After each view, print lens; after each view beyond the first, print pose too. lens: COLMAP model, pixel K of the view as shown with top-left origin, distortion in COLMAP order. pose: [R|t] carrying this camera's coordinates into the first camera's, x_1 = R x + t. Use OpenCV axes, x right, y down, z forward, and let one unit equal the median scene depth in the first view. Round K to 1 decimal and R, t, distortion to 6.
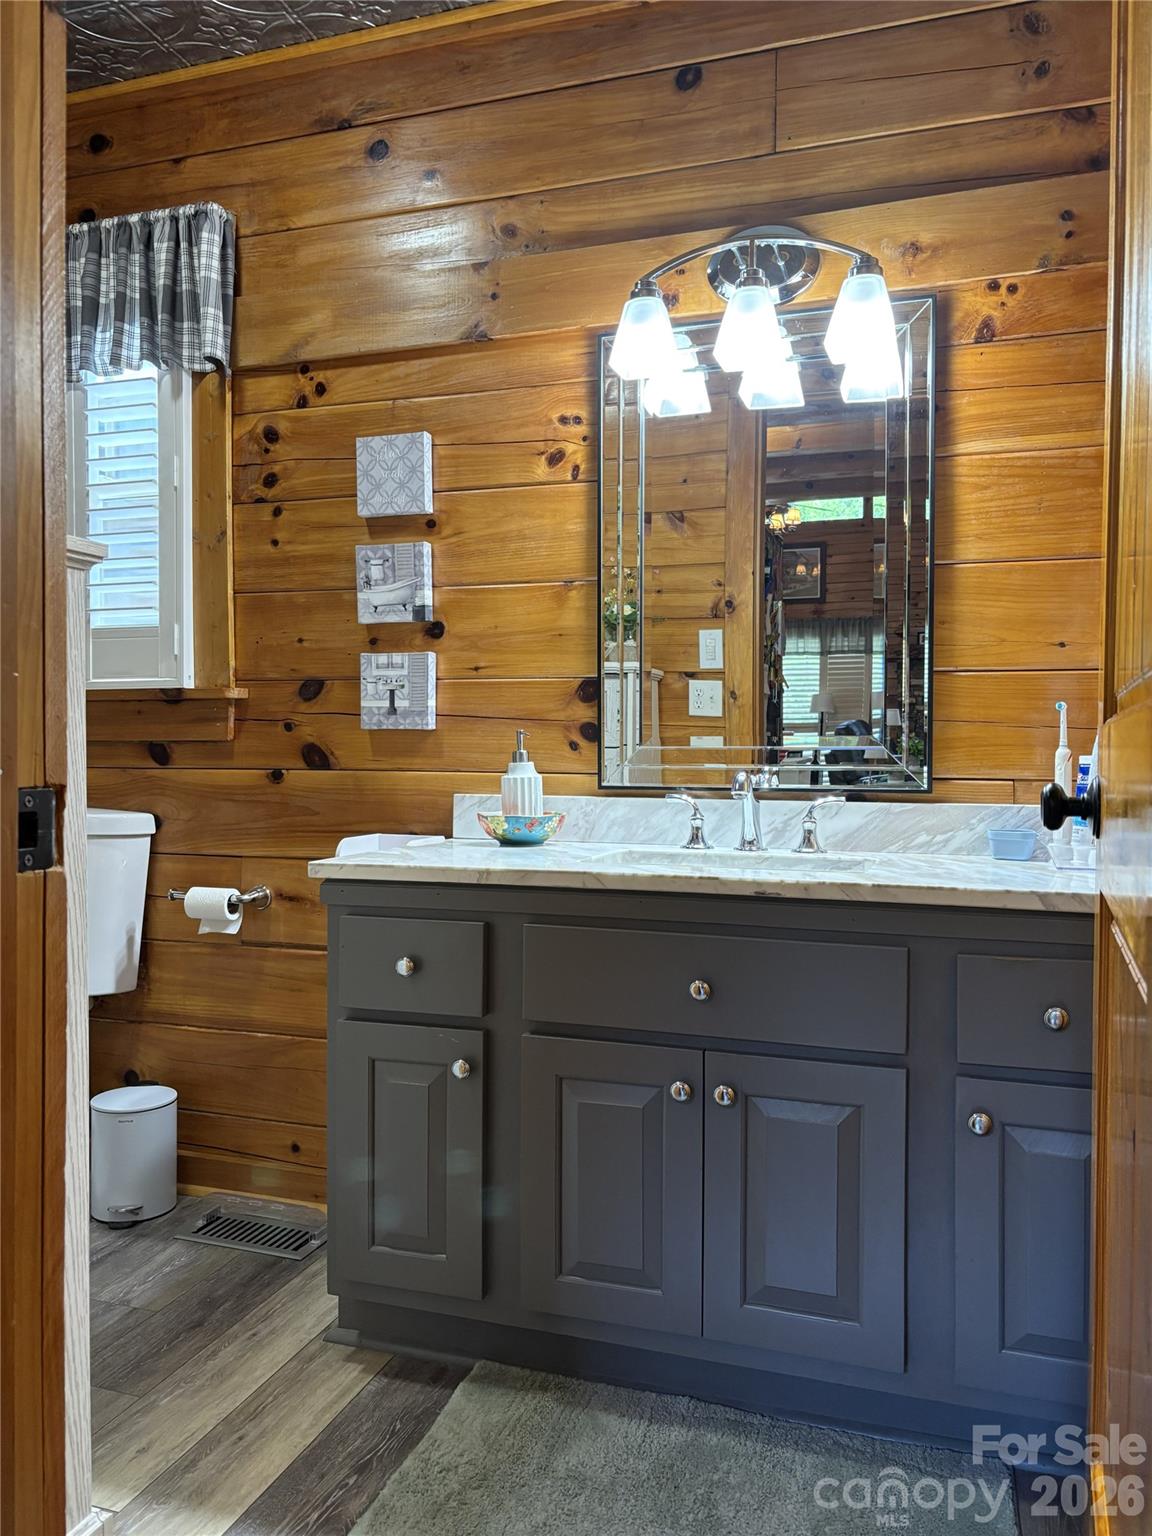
lens RADIAL K [[1187.4, 0, 580.9], [0, 1187.4, 771.1], [0, 0, 1]] dist [0.005542, -0.001681]
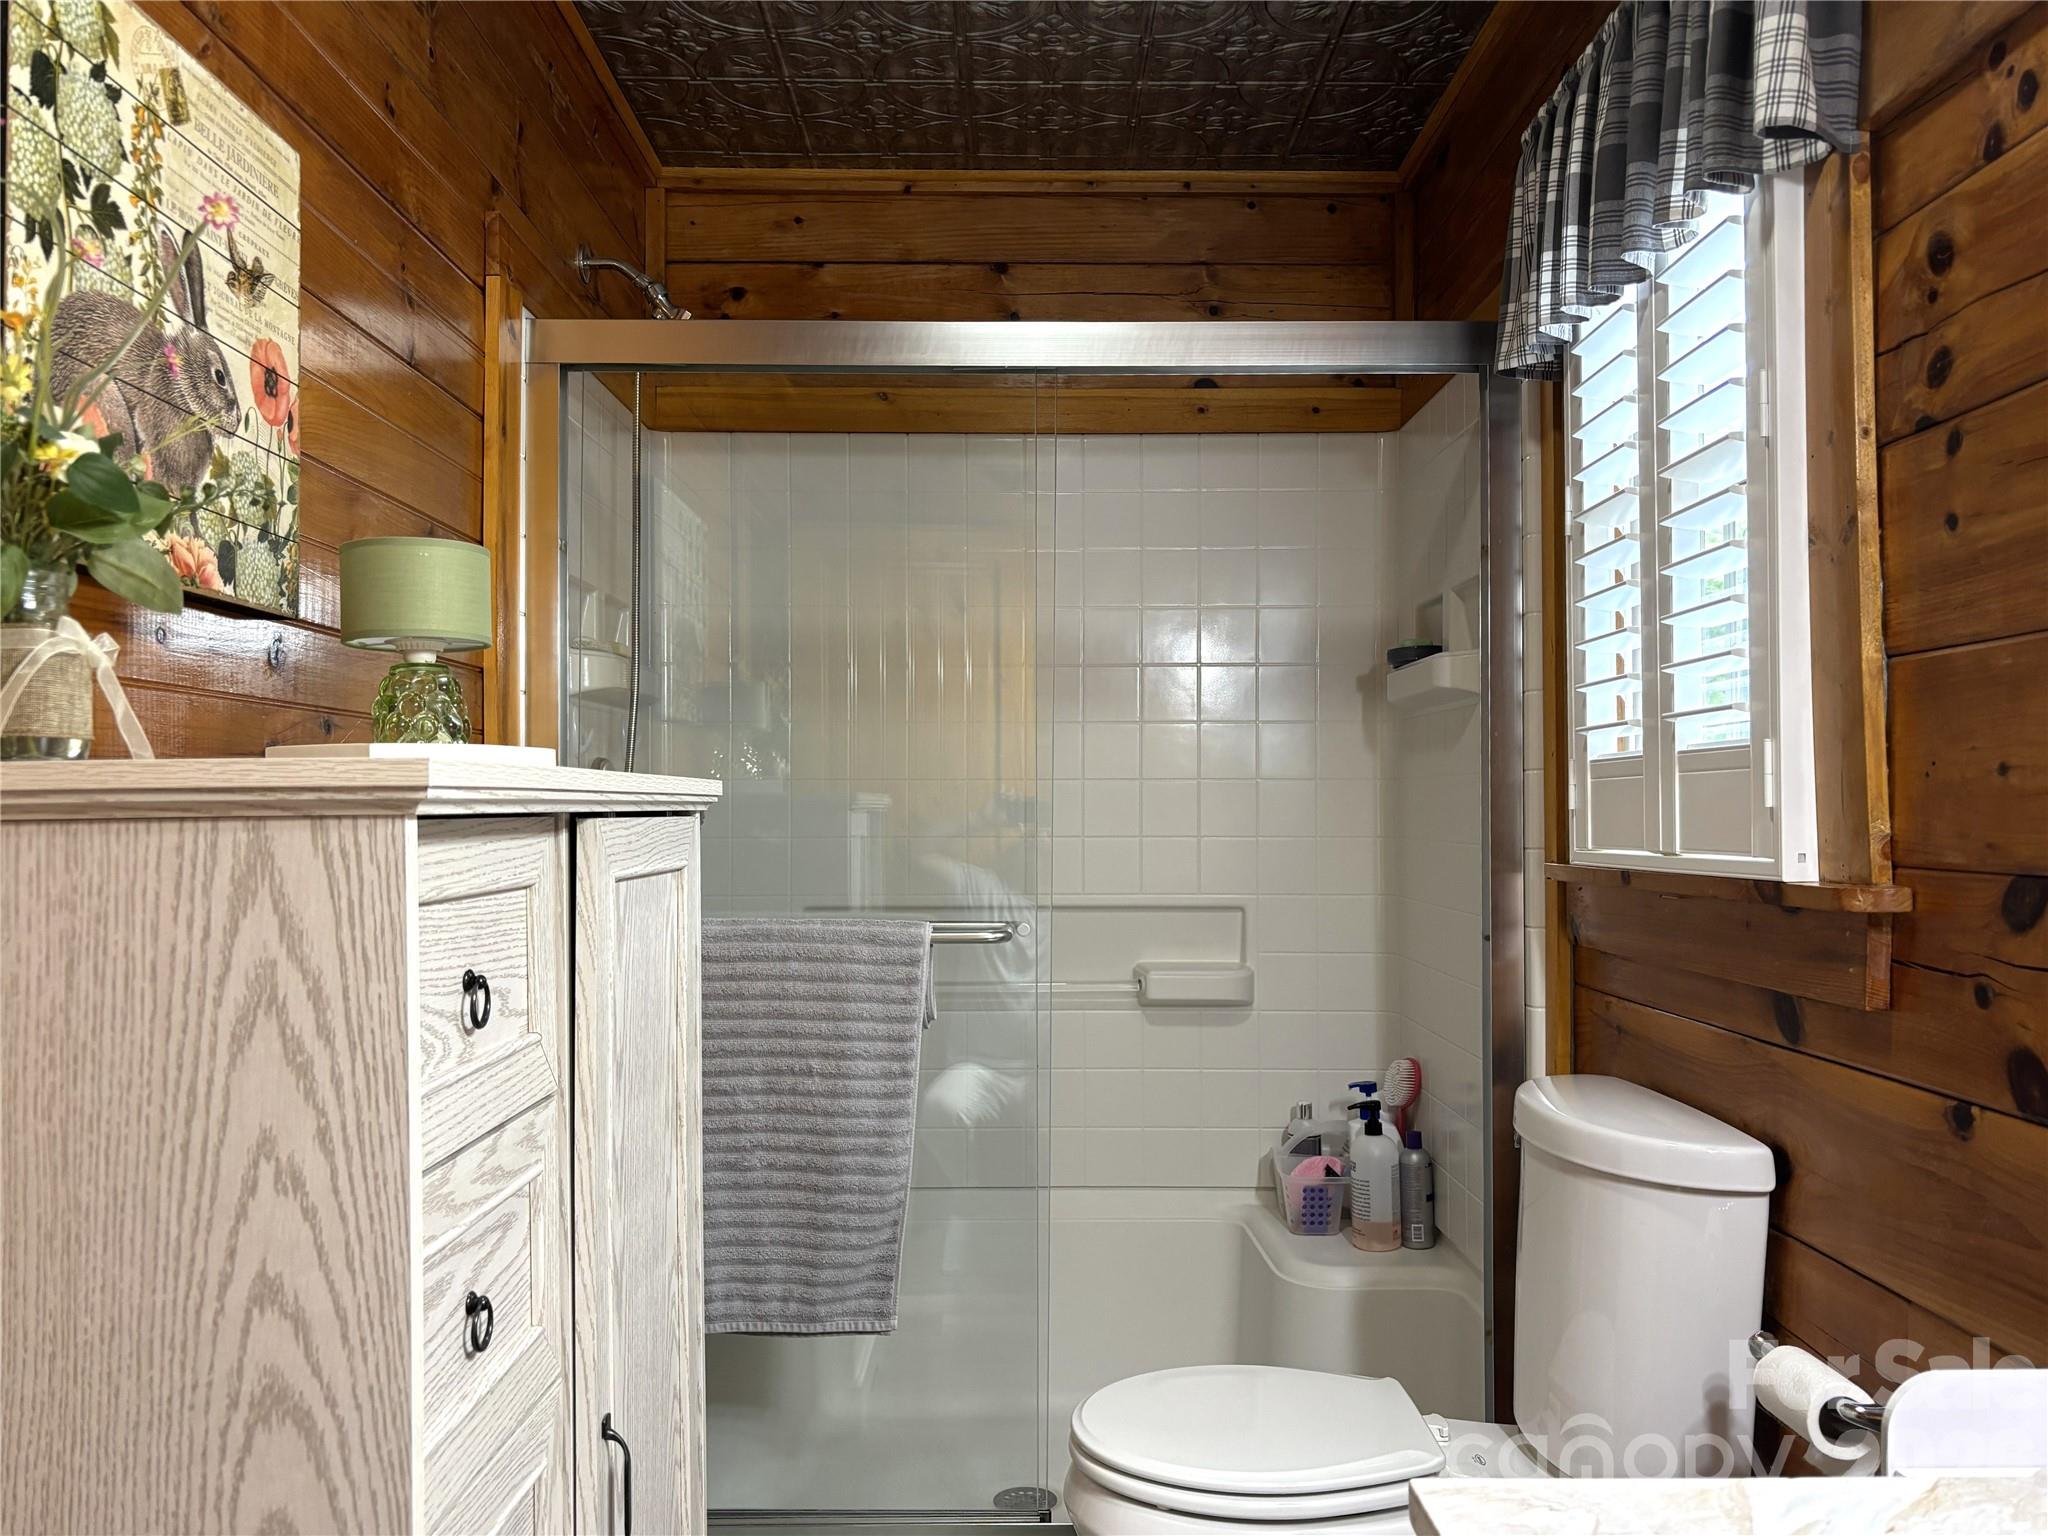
lens RADIAL K [[1583.2, 0, 1026.5], [0, 1583.2, 783.7], [0, 0, 1]] dist [0.005542, -0.001681]
pose [[0.332152, -0.024853, -0.942898, 0.132682], [-0.021025, 0.999209, -0.033743, -0.081308], [0.942991, 0.031033, 0.331367, 0.538755]]
